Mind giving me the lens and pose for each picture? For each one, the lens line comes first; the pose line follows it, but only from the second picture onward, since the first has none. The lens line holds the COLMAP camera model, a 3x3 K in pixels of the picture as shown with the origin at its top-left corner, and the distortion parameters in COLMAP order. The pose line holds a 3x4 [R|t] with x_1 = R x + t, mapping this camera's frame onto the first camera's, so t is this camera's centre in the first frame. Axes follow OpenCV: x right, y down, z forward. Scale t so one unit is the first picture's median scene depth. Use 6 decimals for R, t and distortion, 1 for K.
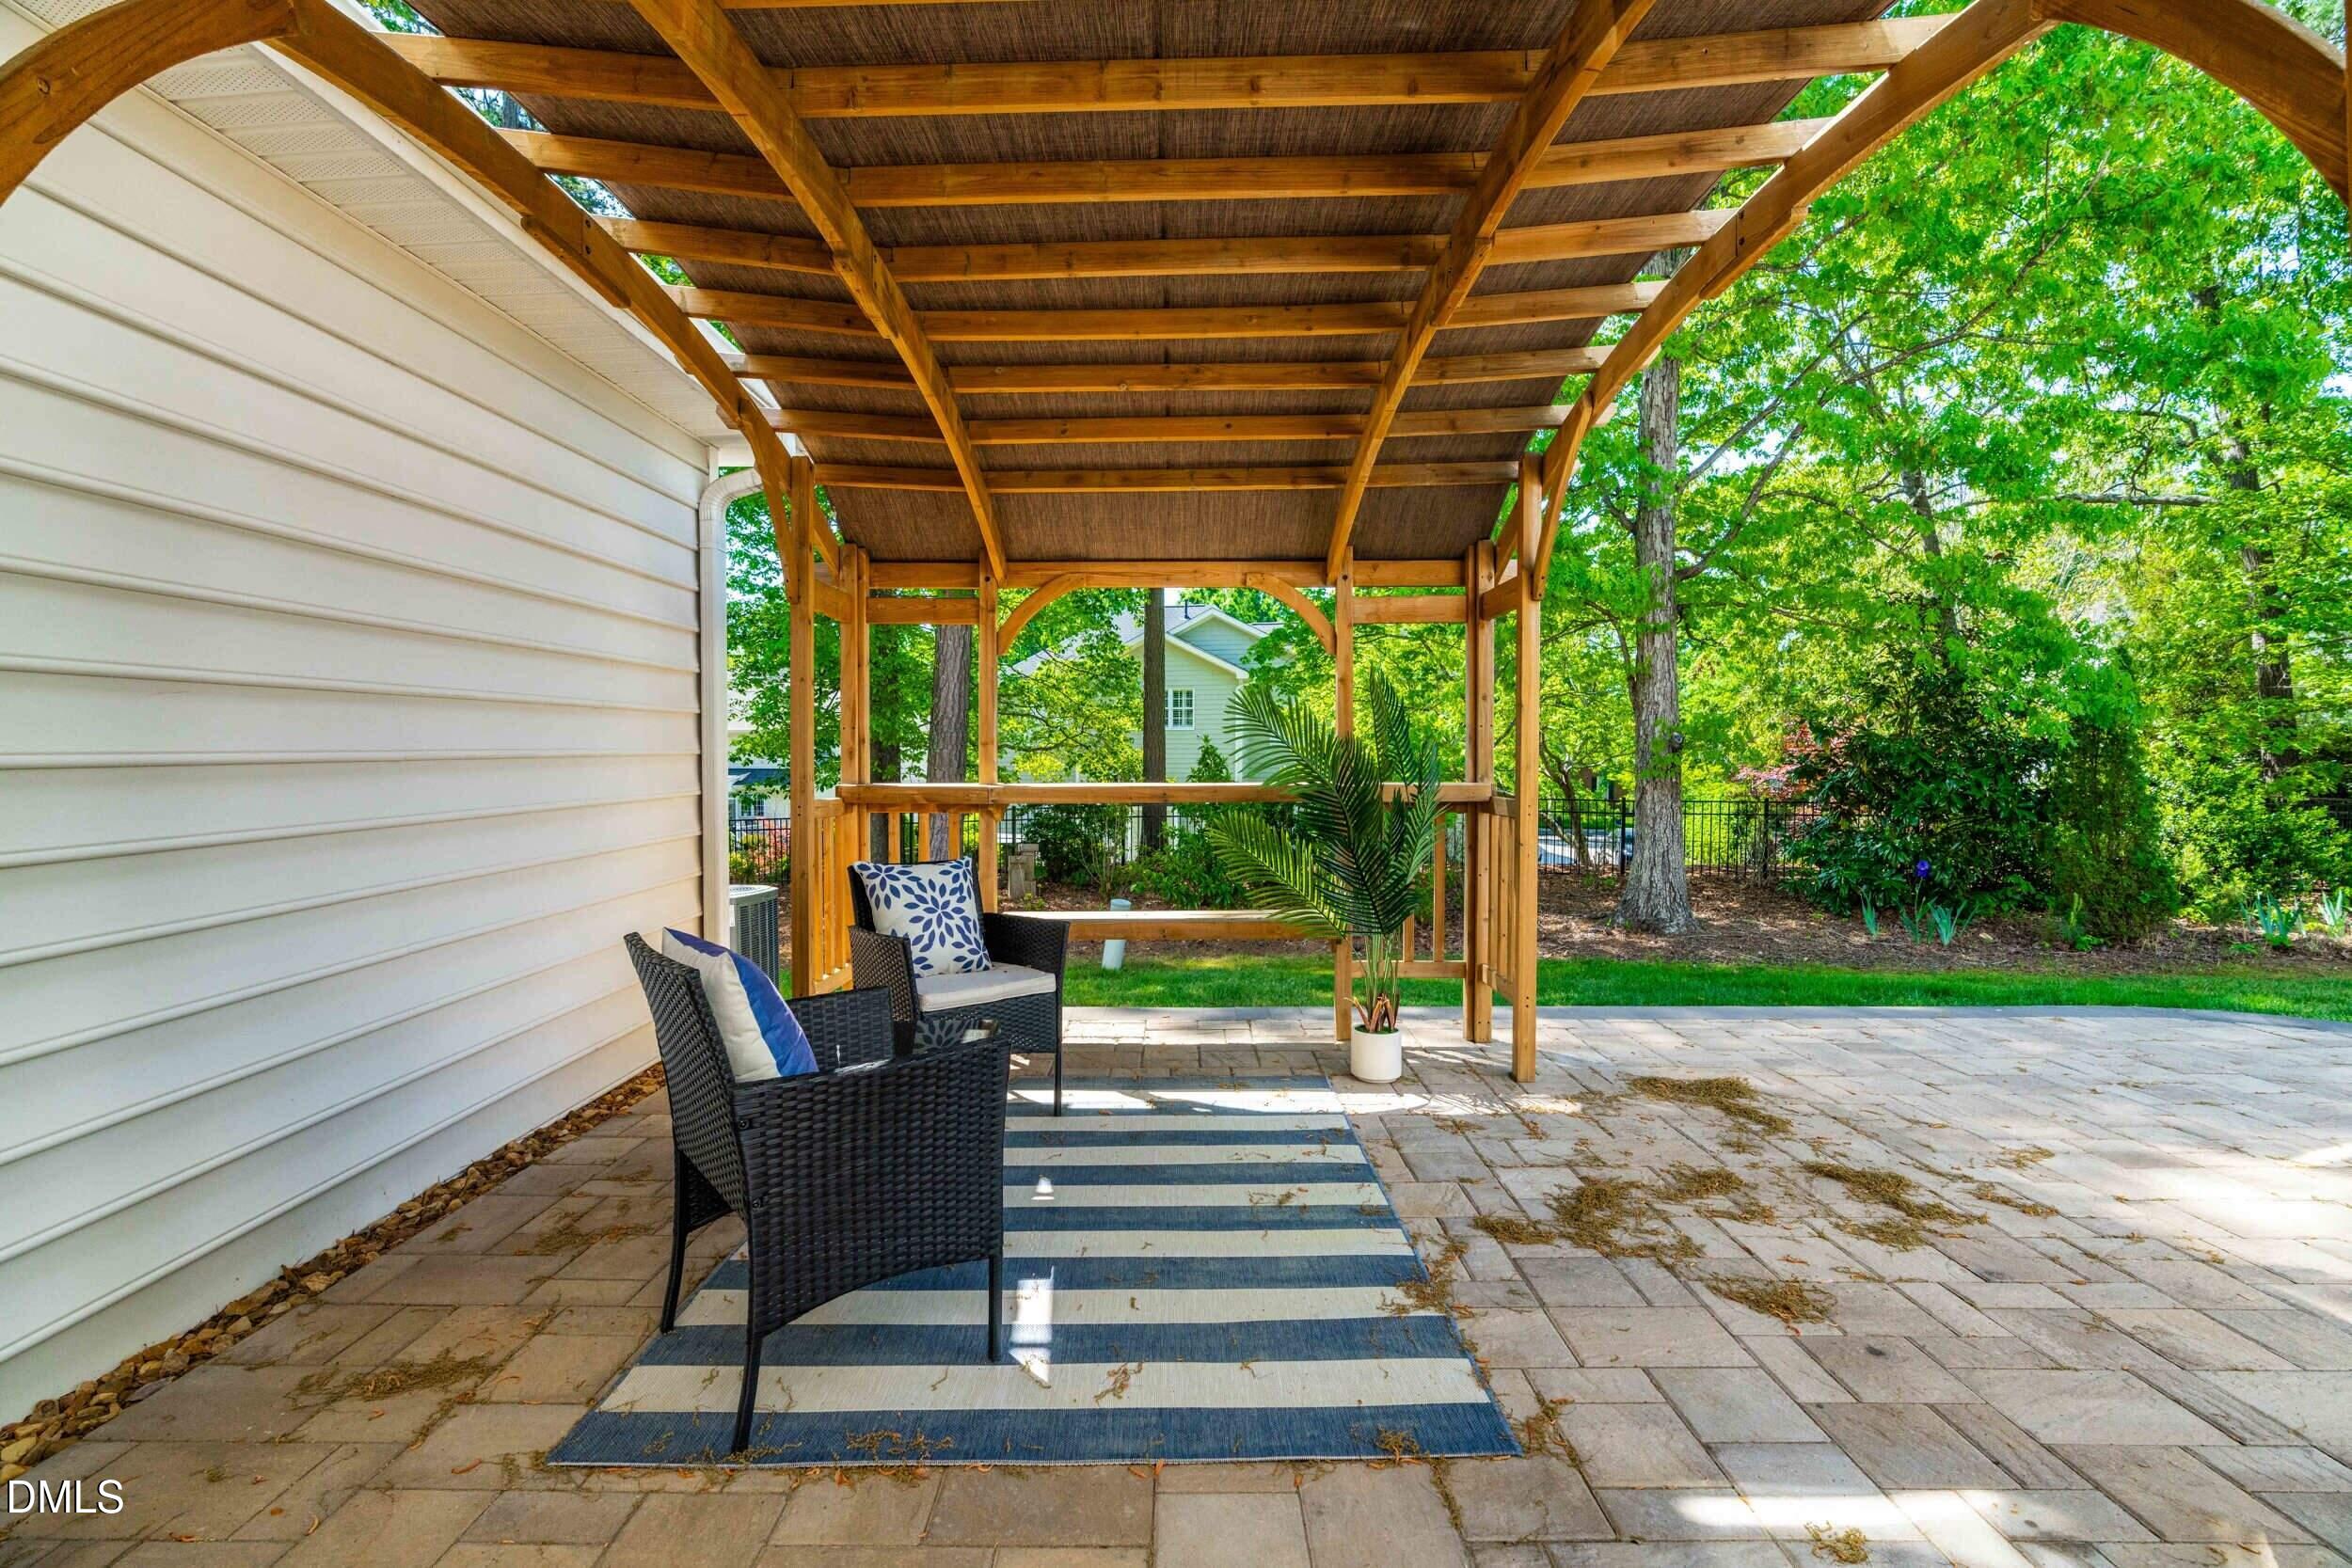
lens RADIAL K [[1073.9, 0, 1182.1], [0, 1073.9, 777.0], [0, 0, 1]] dist [0.000209, 0.001751]
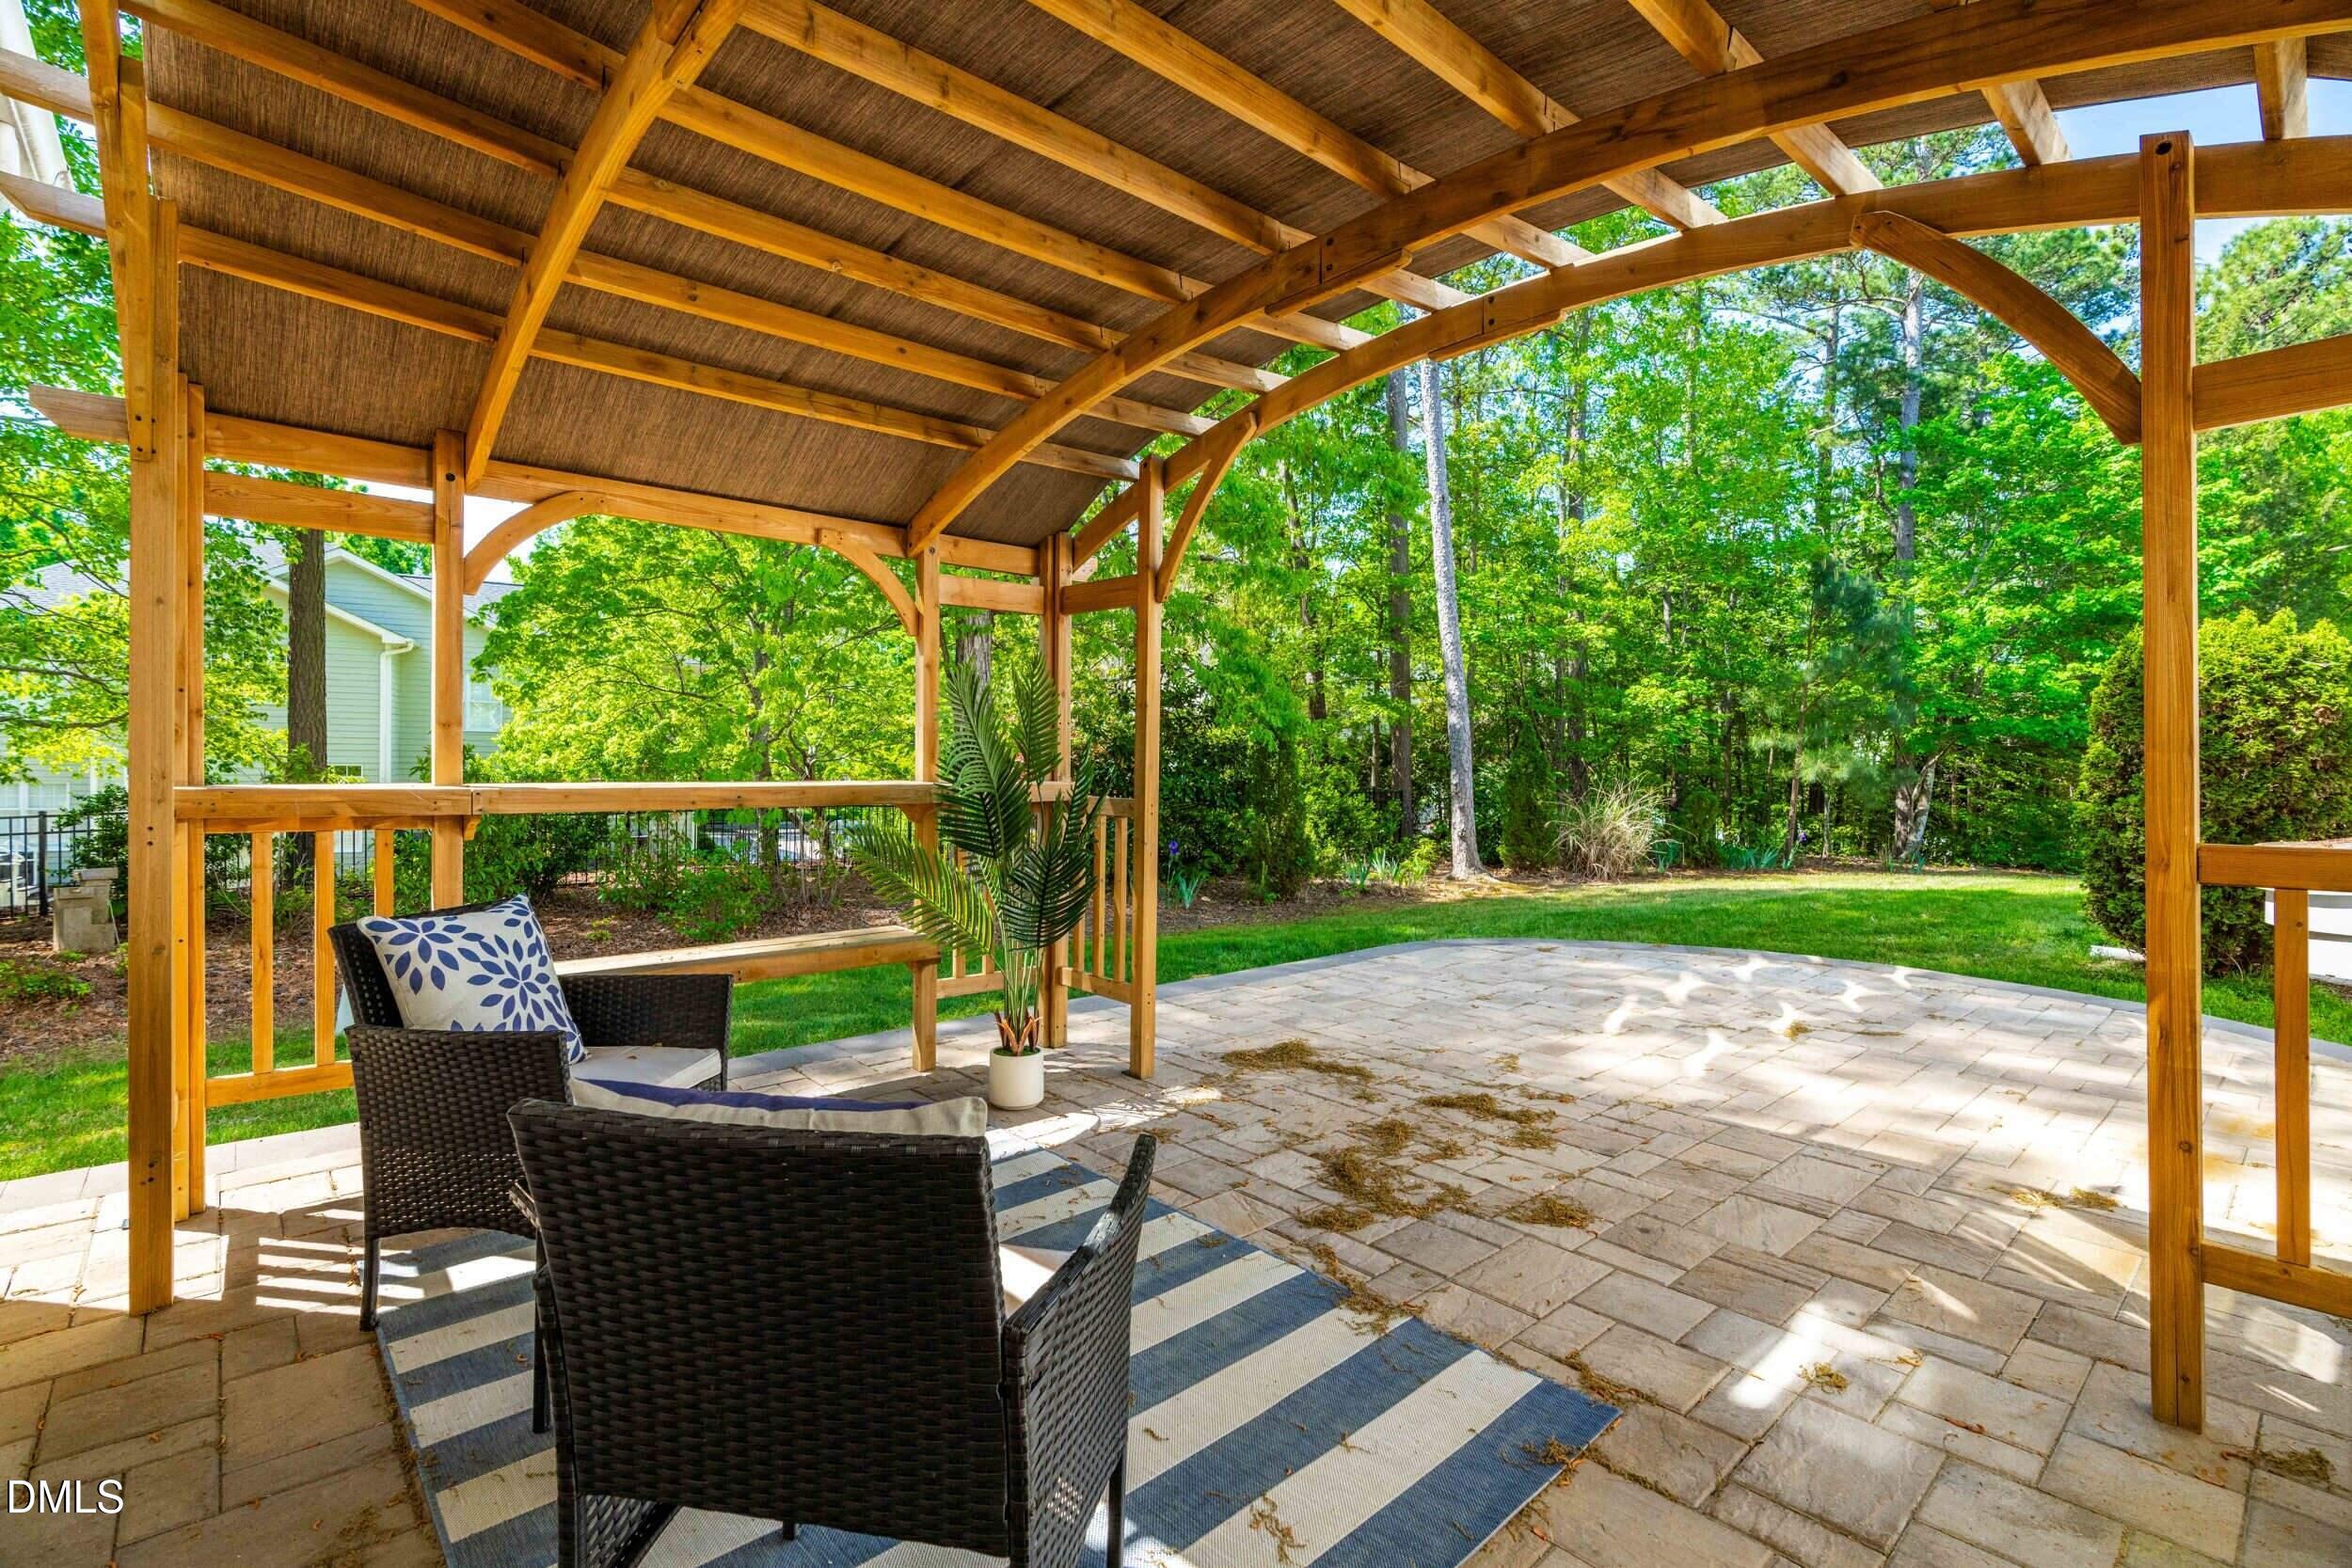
lens RADIAL K [[1073.9, 0, 1176.4], [0, 1073.9, 780.6], [0, 0, 1]] dist [0.000209, 0.001751]
pose [[0.739707, -0.000956, 0.672928, -0.397350], [-0.005825, 0.999952, 0.007824, -0.004902], [-0.672904, -0.009707, 0.739666, 0.275142]]
